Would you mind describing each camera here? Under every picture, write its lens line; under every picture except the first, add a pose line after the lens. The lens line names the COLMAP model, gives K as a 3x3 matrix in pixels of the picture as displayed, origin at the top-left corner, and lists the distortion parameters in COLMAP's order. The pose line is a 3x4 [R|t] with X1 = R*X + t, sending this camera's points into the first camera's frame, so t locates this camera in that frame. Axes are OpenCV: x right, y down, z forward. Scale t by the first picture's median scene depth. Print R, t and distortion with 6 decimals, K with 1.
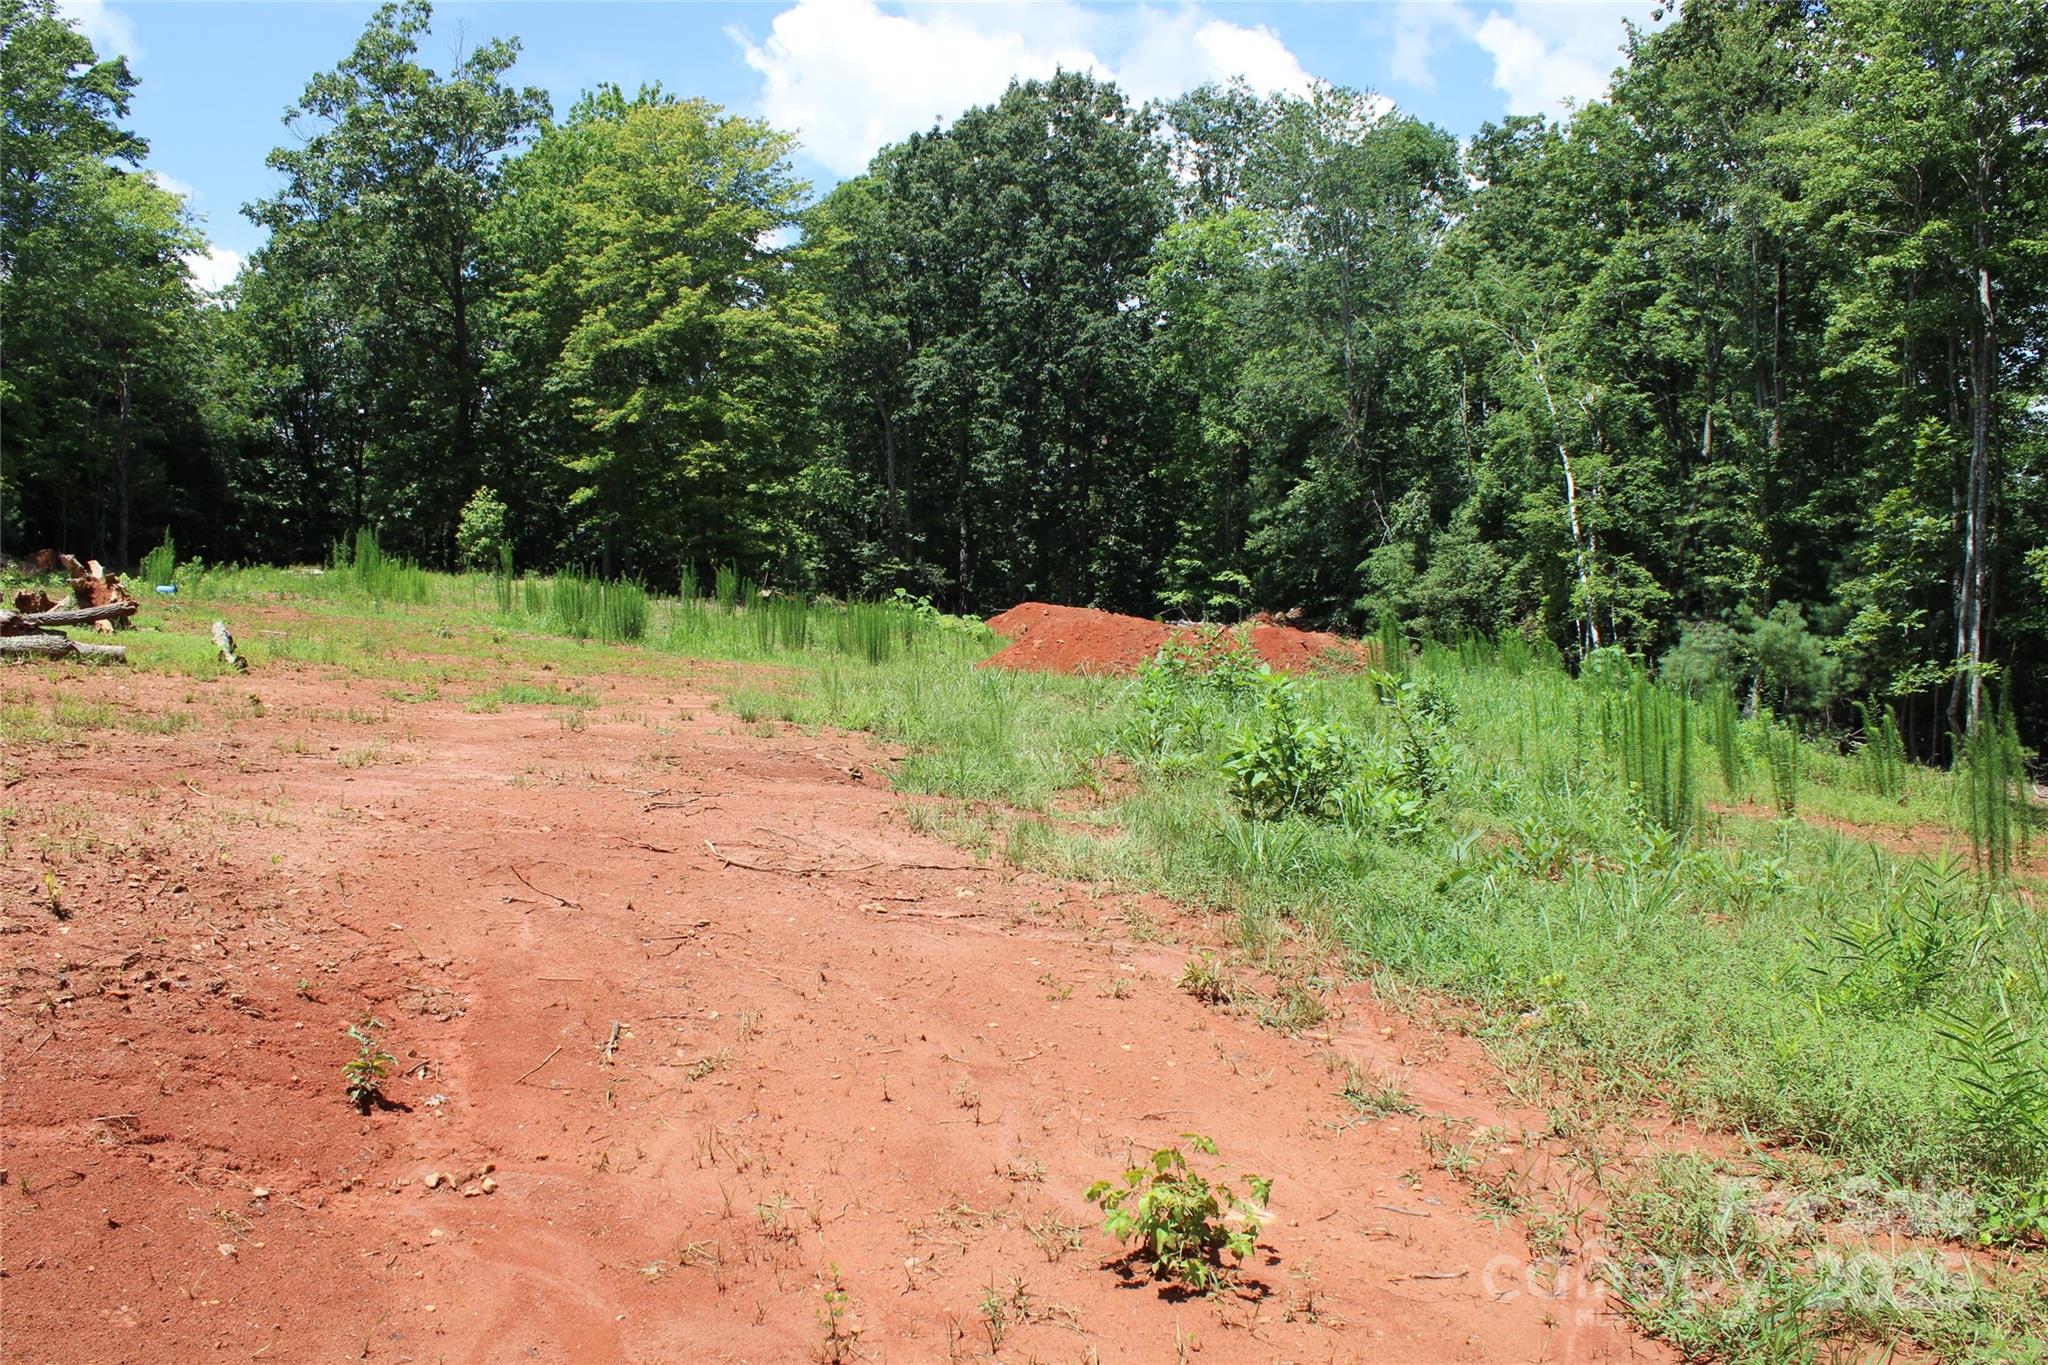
lens RADIAL K [[1761.7, 0, 1029.8], [0, 1761.7, 692.4], [0, 0, 1]] dist [-0.167502, 0.146099]
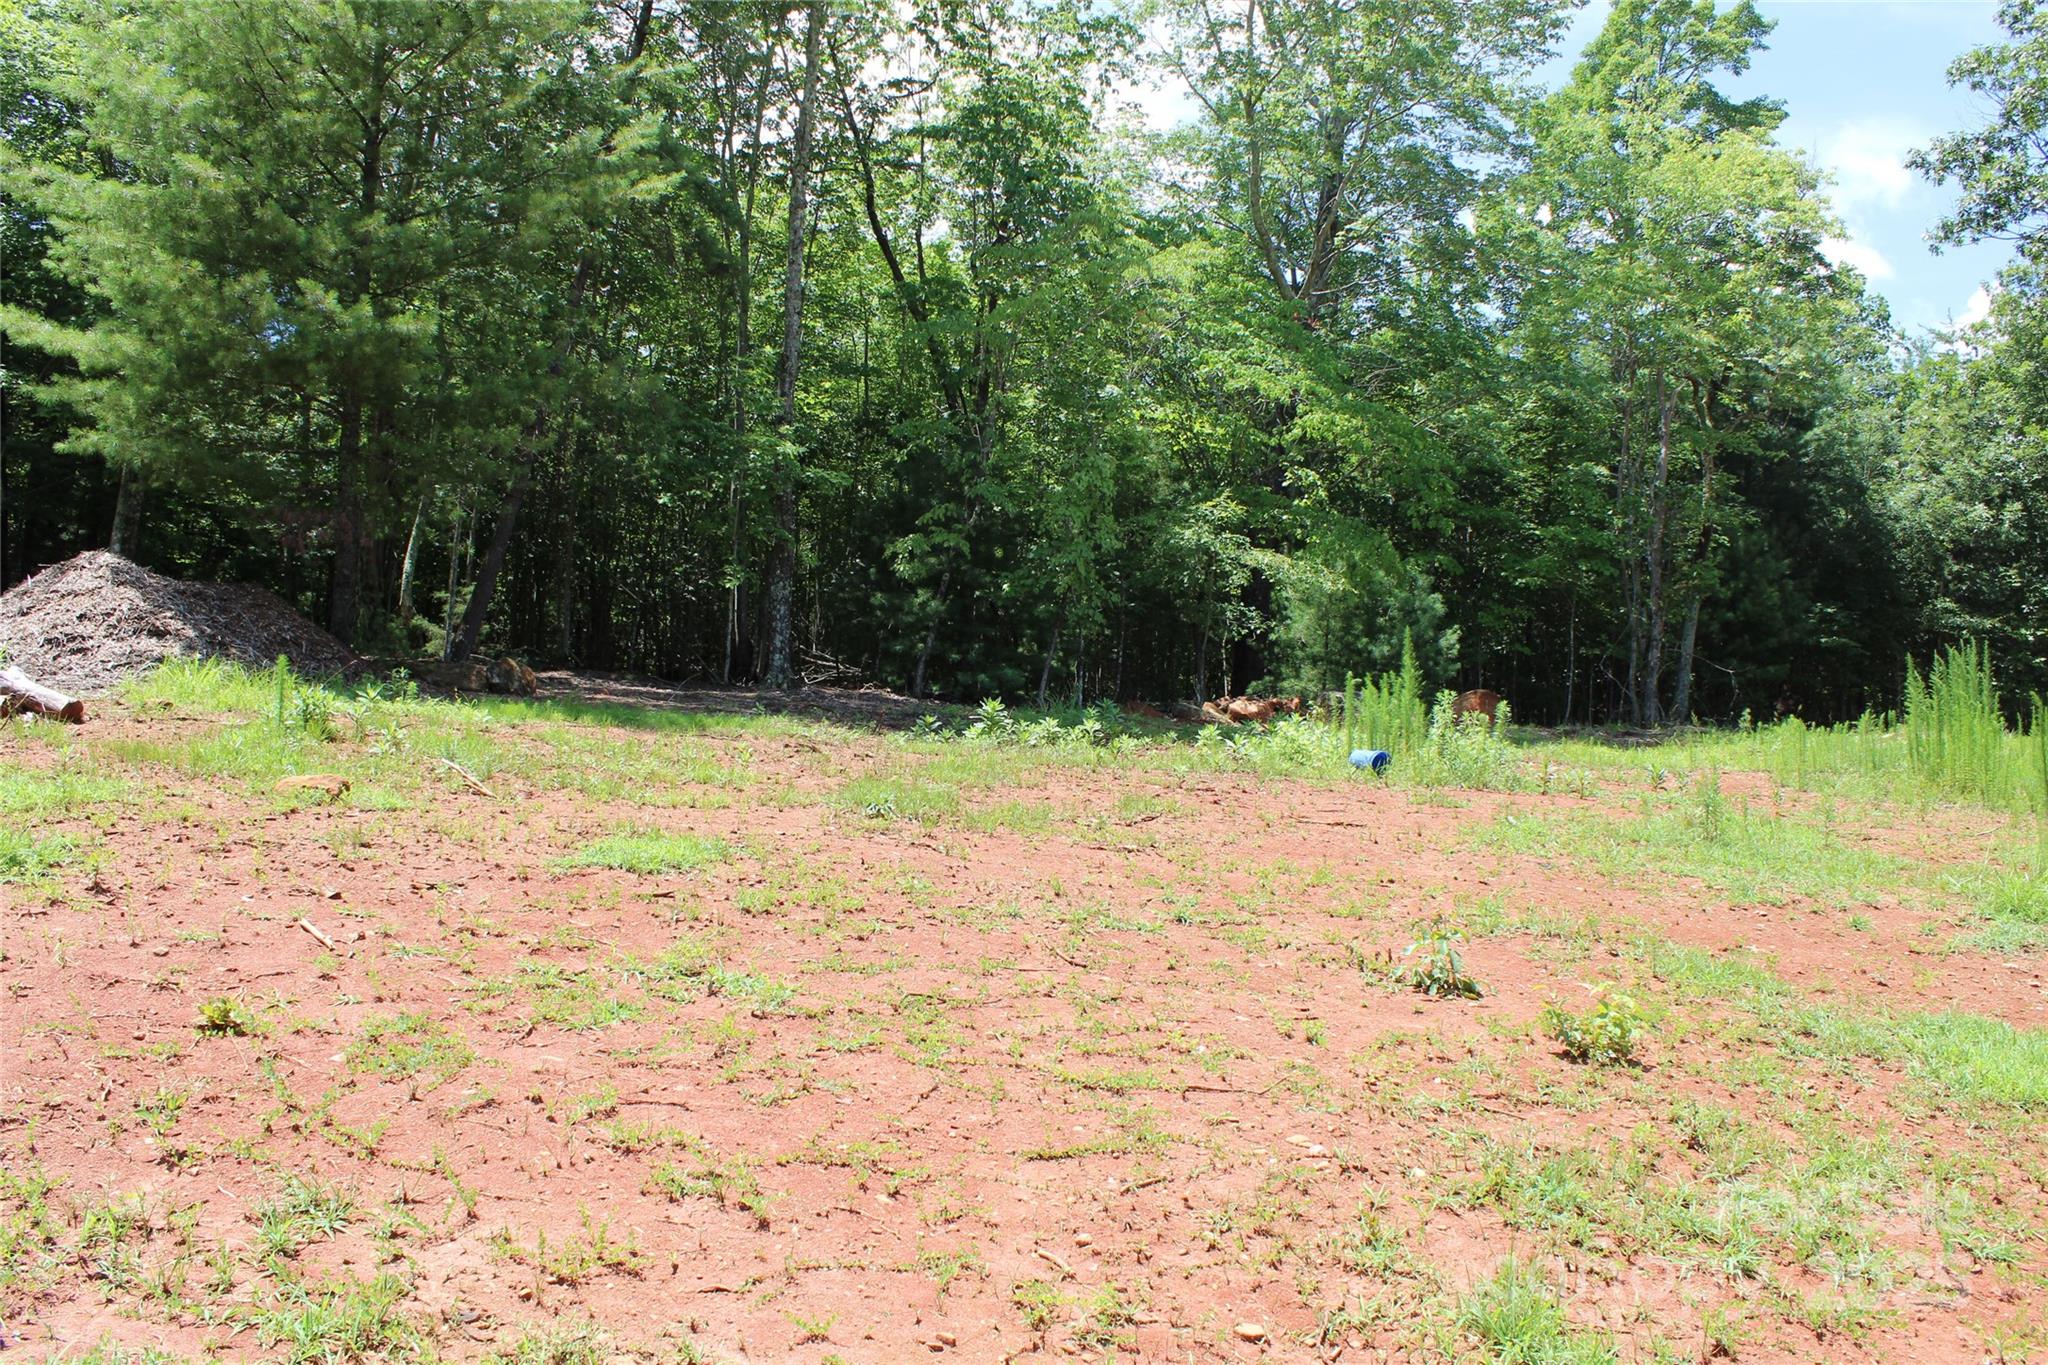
lens RADIAL K [[1761.7, 0, 1027.7], [0, 1761.7, 685.0], [0, 0, 1]] dist [-0.167502, 0.146099]
pose [[0.488605, -0.029225, -0.872016, -0.090990], [-0.063601, 0.995587, -0.069003, -0.029418], [0.870184, 0.089177, 0.484590, 0.465026]]
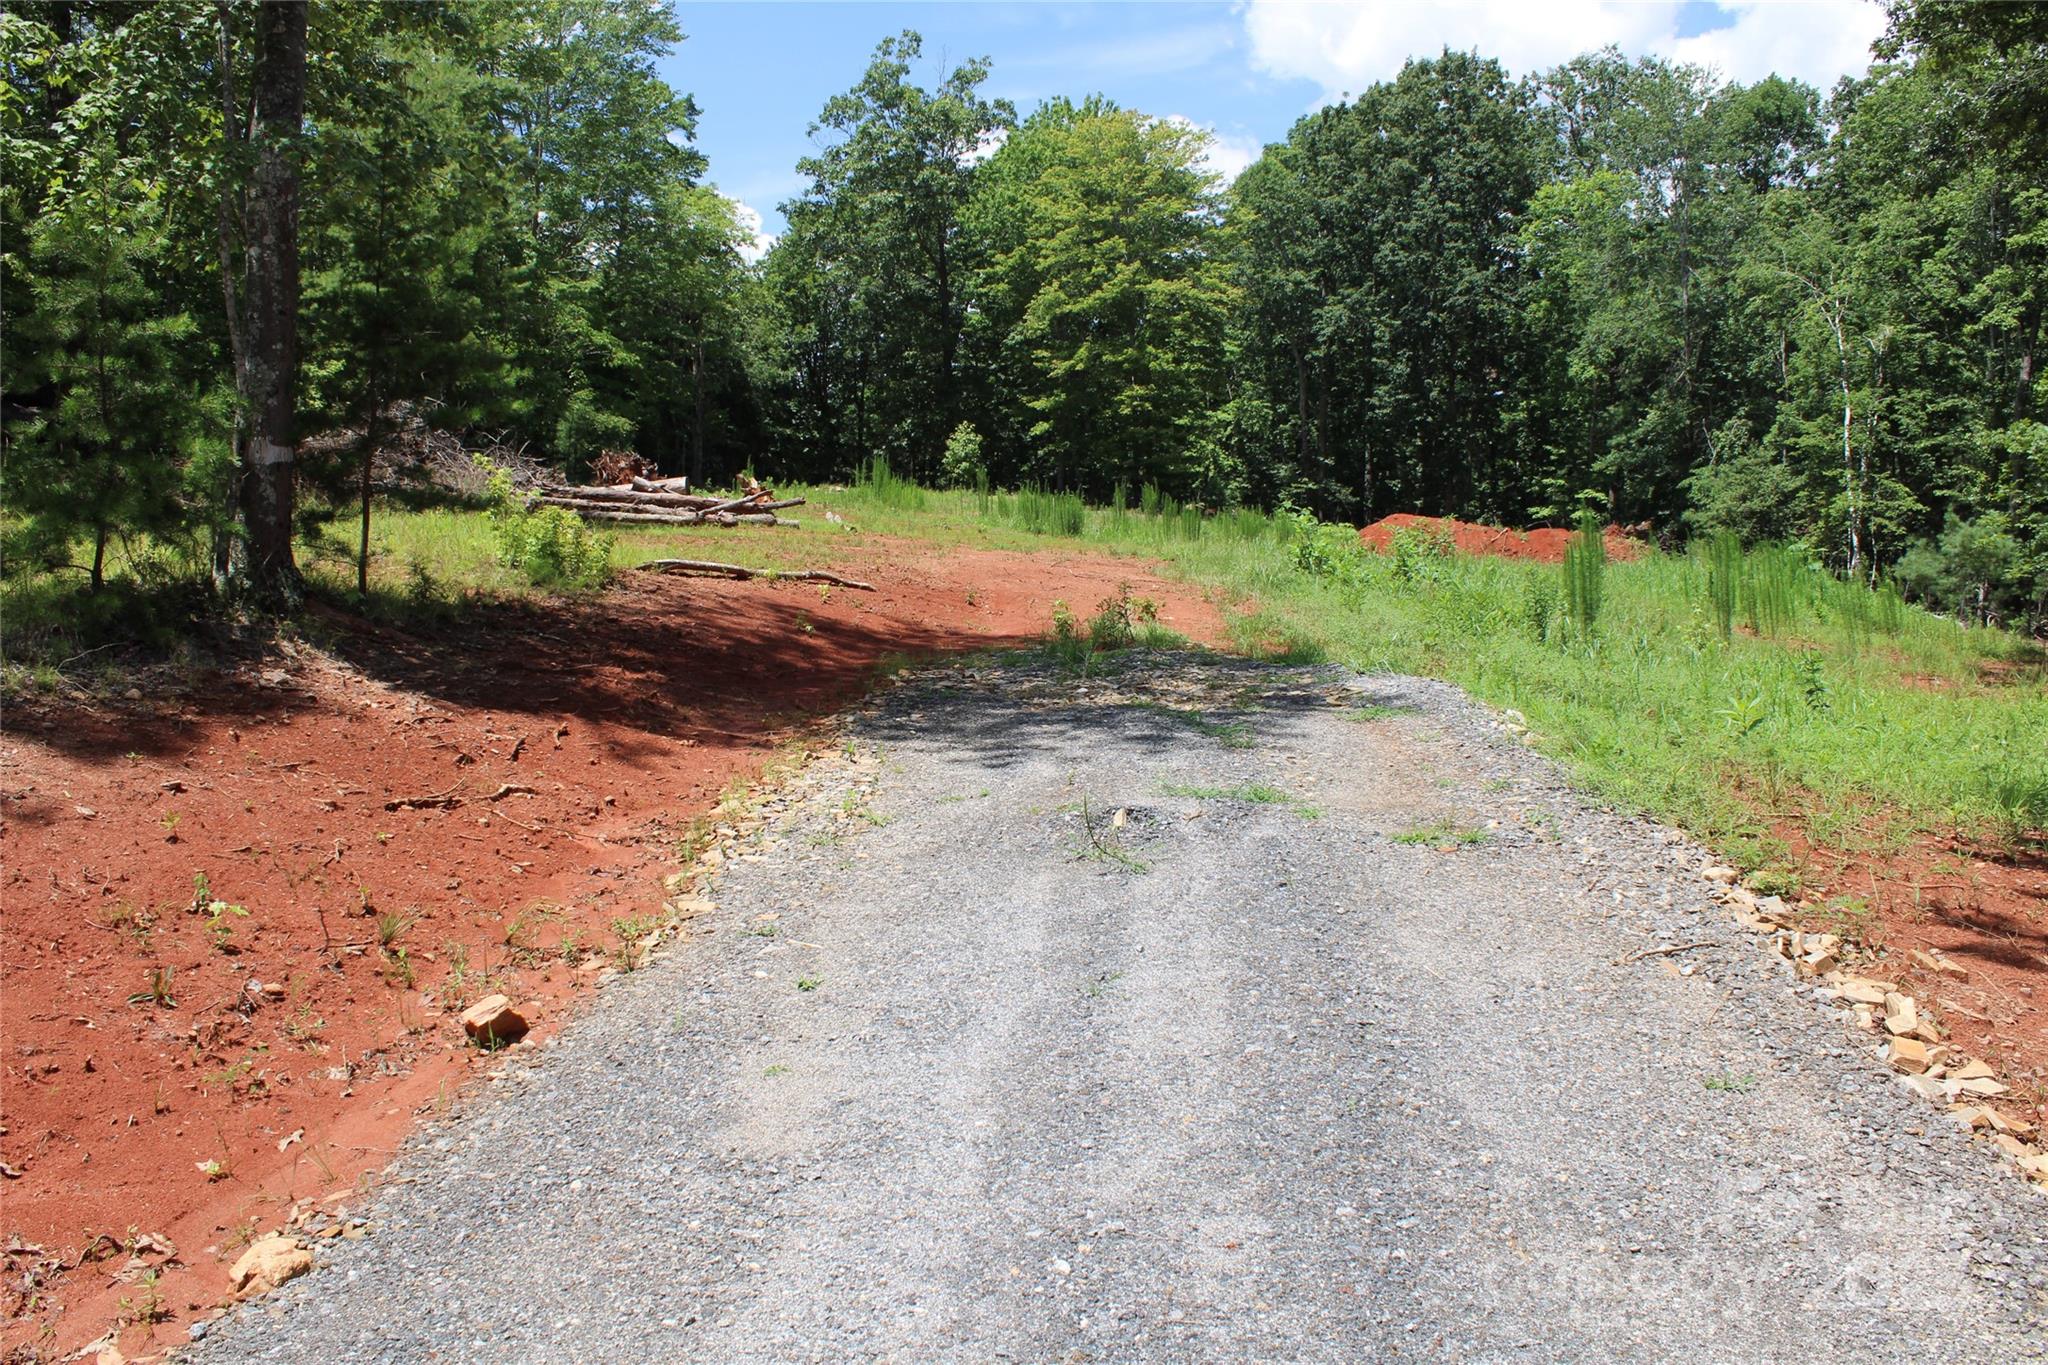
lens RADIAL K [[1761.7, 0, 984.8], [0, 1761.7, 676.0], [0, 0, 1]] dist [-0.167502, 0.146099]
pose [[0.959490, 0.022925, -0.280807, 0.067092], [-0.013208, 0.999248, 0.036451, 0.020935], [0.281432, -0.031266, 0.959072, -0.244529]]
